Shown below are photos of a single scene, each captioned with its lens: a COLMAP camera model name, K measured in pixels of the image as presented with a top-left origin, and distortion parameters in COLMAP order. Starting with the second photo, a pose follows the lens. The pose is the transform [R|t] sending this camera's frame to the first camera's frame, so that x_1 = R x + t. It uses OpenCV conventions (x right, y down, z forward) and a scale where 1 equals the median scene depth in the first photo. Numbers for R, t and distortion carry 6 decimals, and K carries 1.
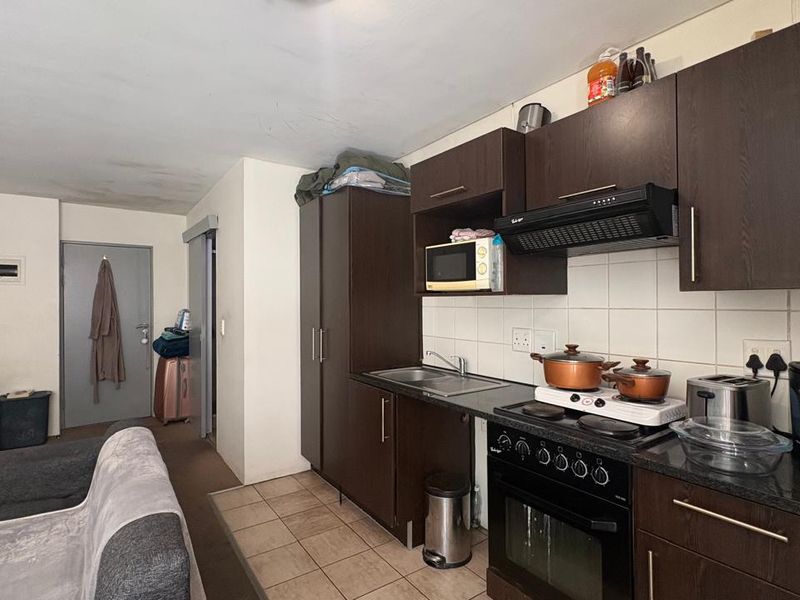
lens RADIAL K [[428.6, 0, 398.0], [0, 428.6, 299.2], [0, 0, 1]] dist [-0.005442, 0.001447]
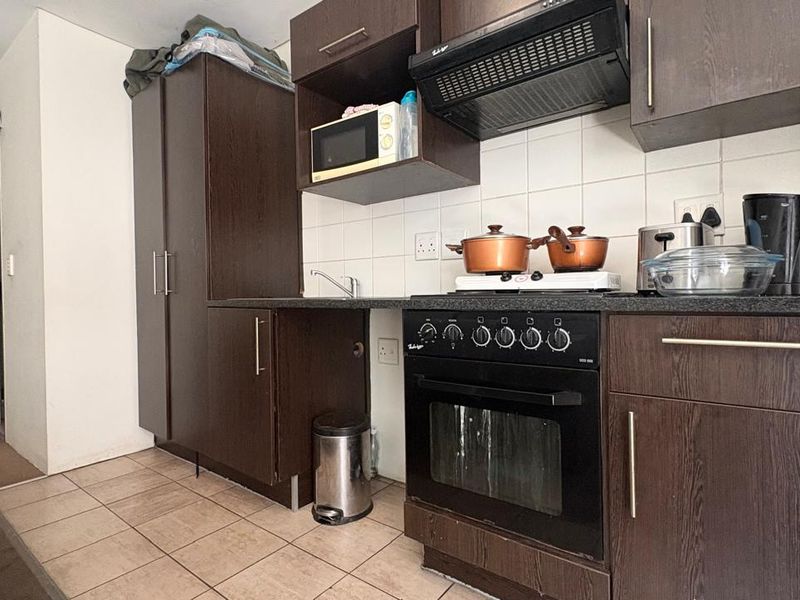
lens RADIAL K [[428.6, 0, 402.0], [0, 428.6, 300.4], [0, 0, 1]] dist [-0.005442, 0.001447]
pose [[0.949456, -0.012337, 0.313659, -0.029483], [0.008373, 0.999867, 0.013980, 0.198636], [-0.313790, -0.010647, 0.949433, 0.208155]]
